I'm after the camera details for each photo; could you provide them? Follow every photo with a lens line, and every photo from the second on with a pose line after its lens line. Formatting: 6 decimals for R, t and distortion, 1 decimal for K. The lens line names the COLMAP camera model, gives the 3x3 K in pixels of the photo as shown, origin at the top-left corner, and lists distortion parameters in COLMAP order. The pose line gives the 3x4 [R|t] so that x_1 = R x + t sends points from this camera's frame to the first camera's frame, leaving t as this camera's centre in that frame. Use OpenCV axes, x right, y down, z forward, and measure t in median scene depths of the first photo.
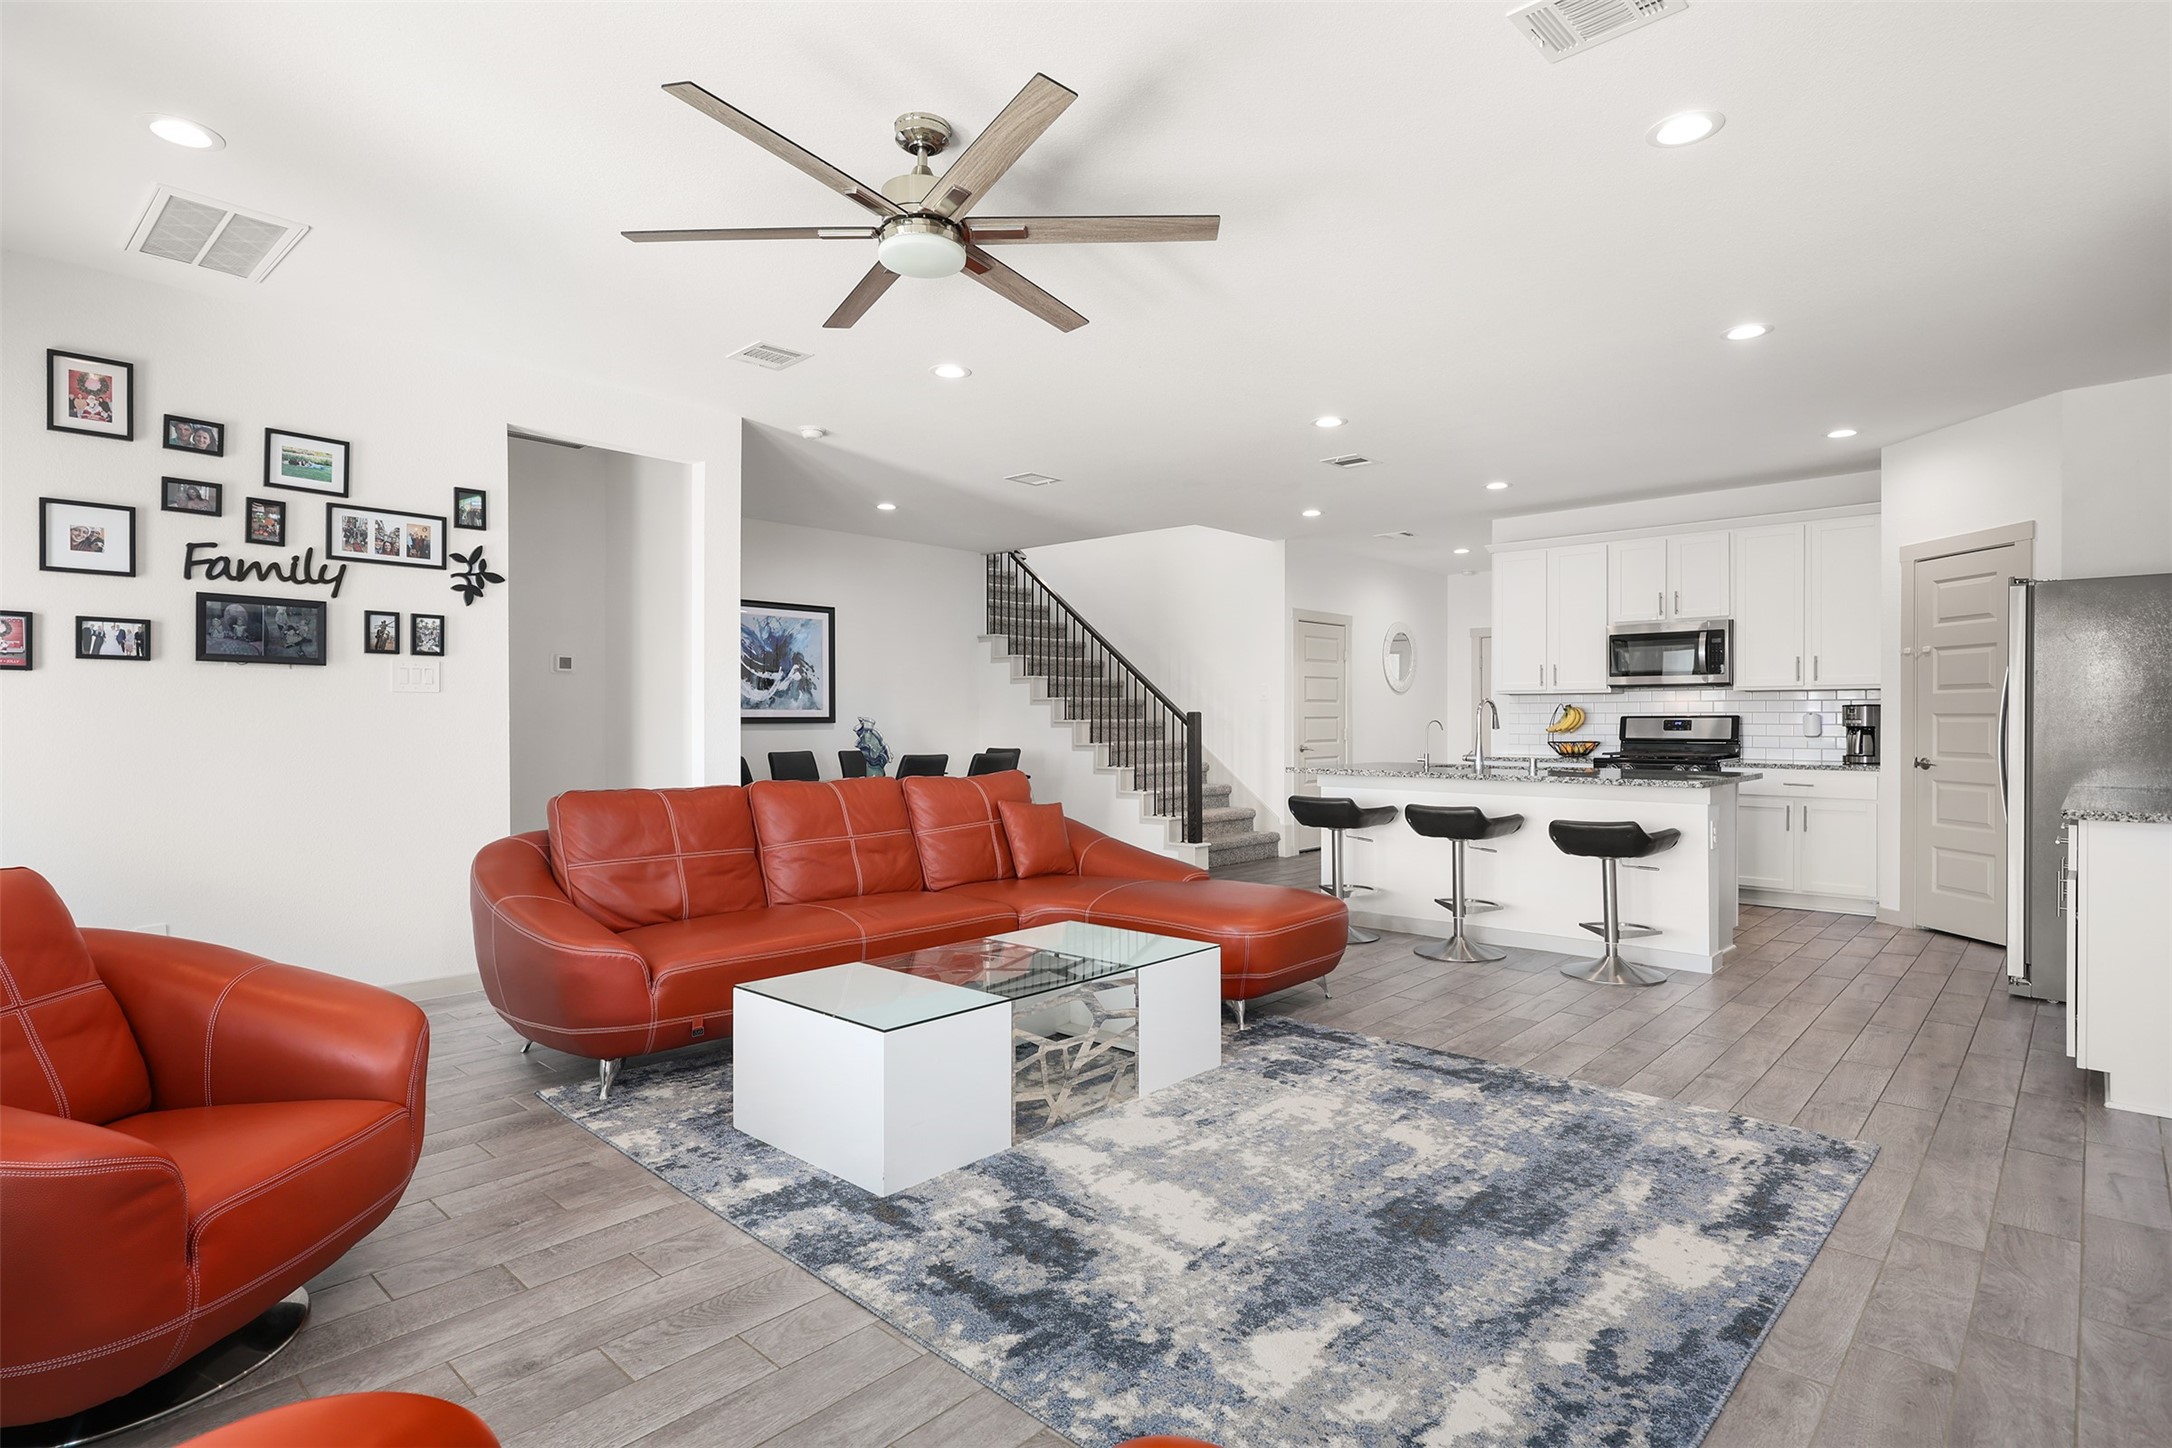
lens RADIAL K [[1104.0, 0, 1096.2], [0, 1104.0, 723.8], [0, 0, 1]] dist [0.000945, 0.000013]
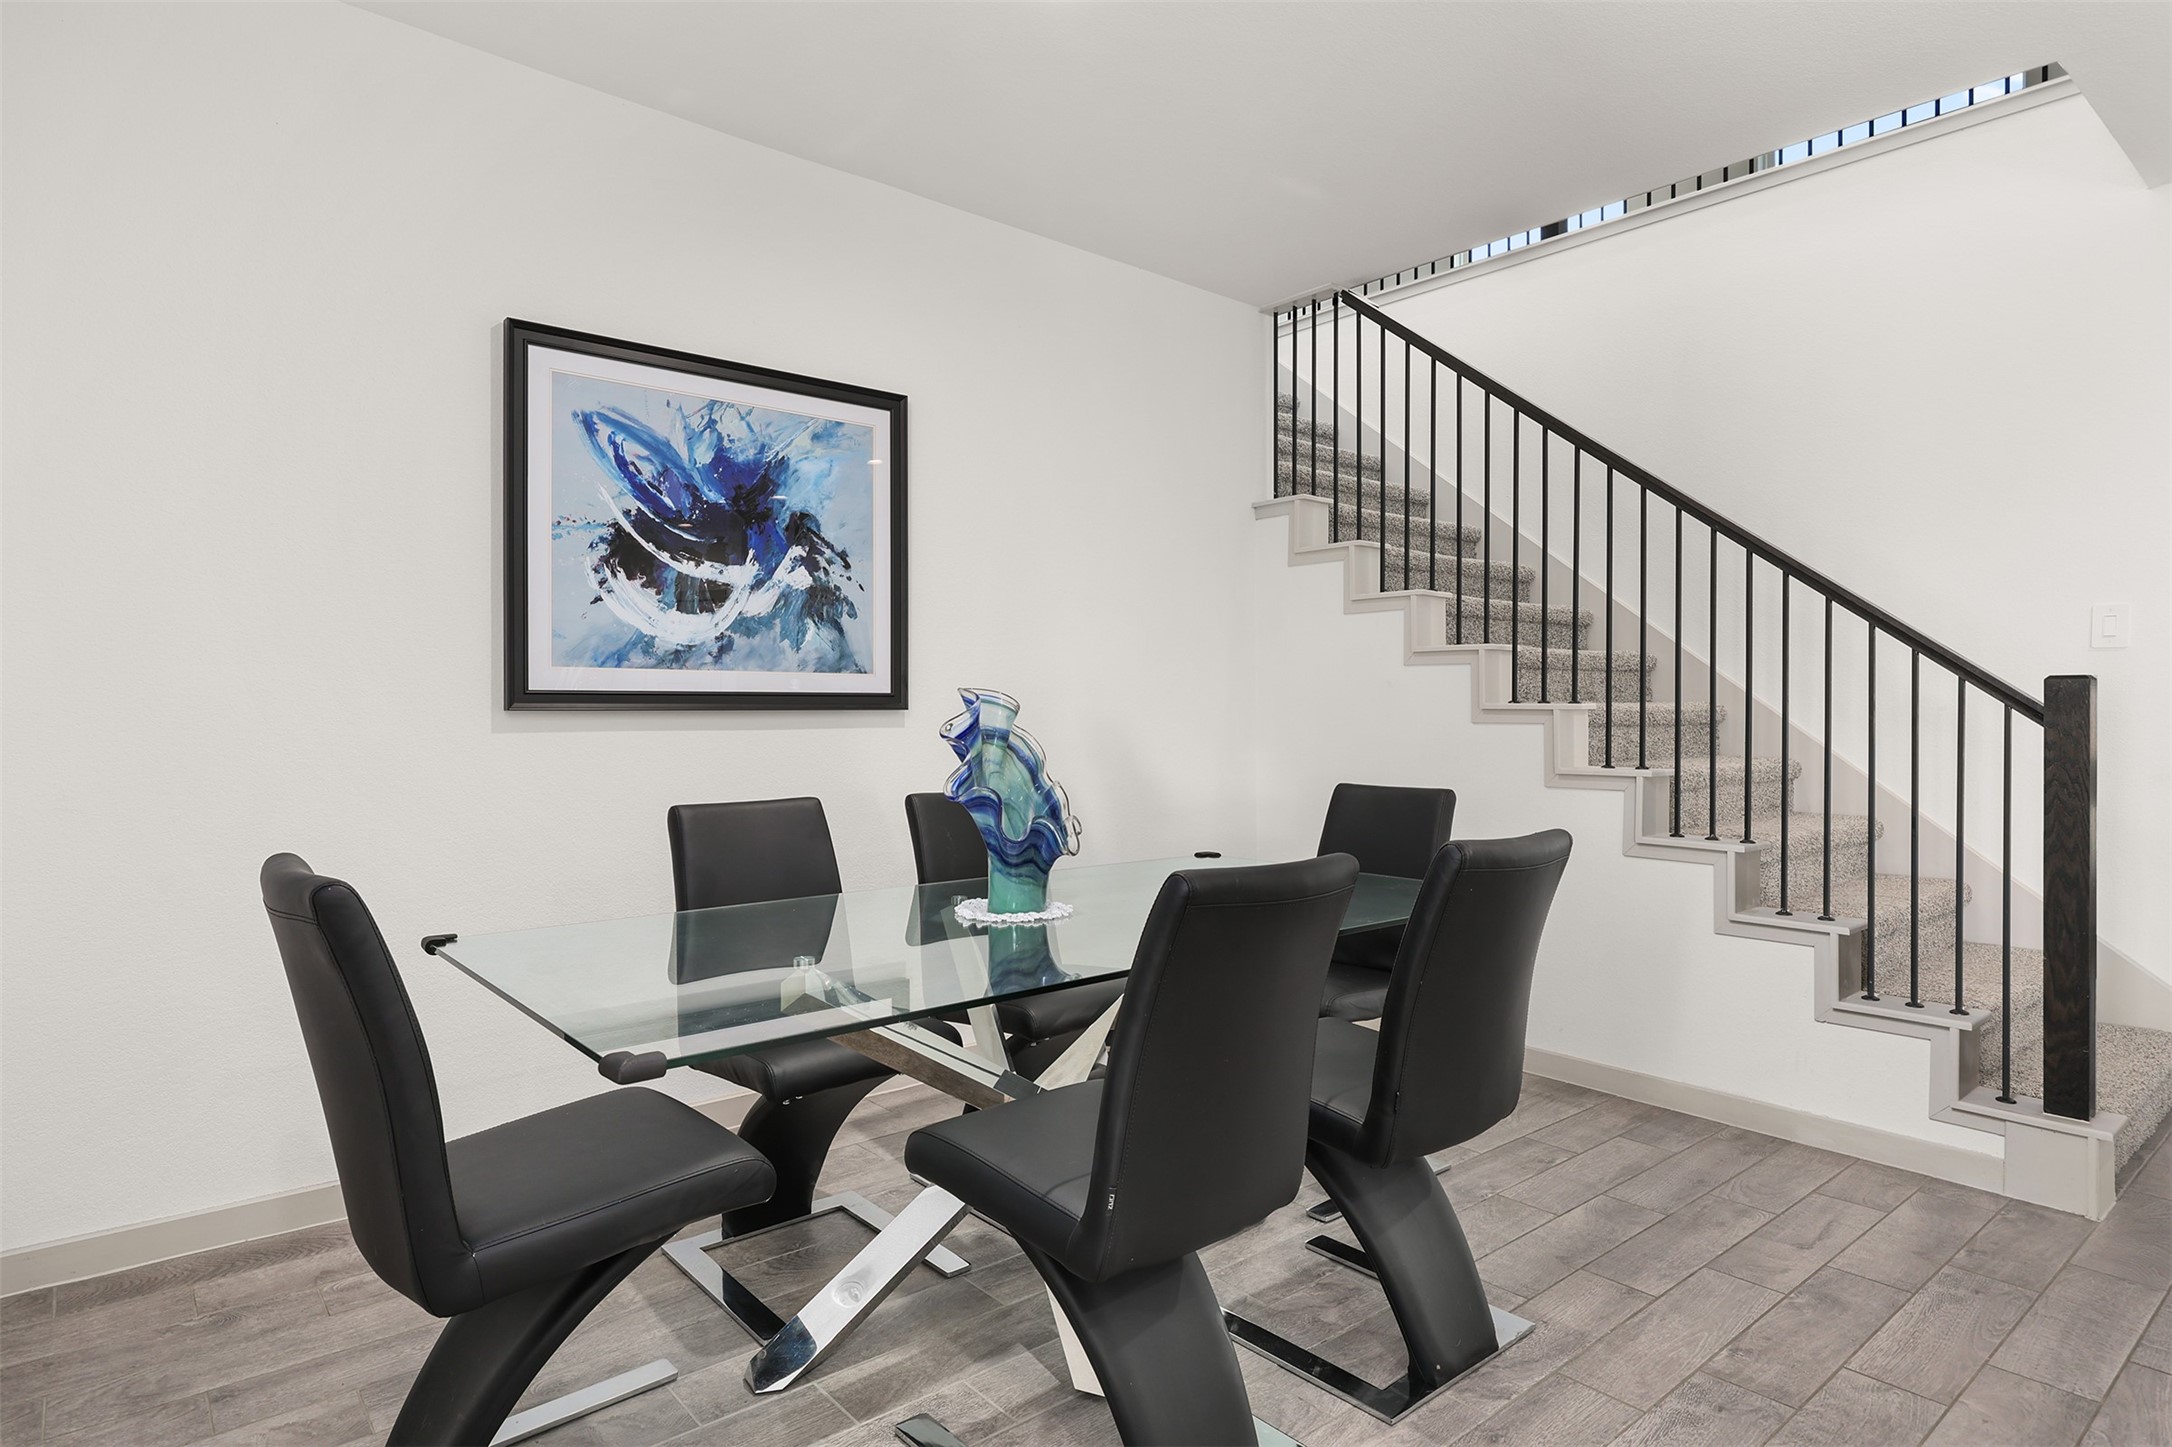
lens RADIAL K [[1191.7, 0, 1081.0], [0, 1191.7, 719.6], [0, 0, 1]] dist [0.000070, -0.000001]
pose [[0.990986, 0.002872, -0.133937, -0.130682], [-0.002361, 0.999989, 0.003971, 0.000725], [0.133947, -0.003619, 0.990982, 0.637364]]
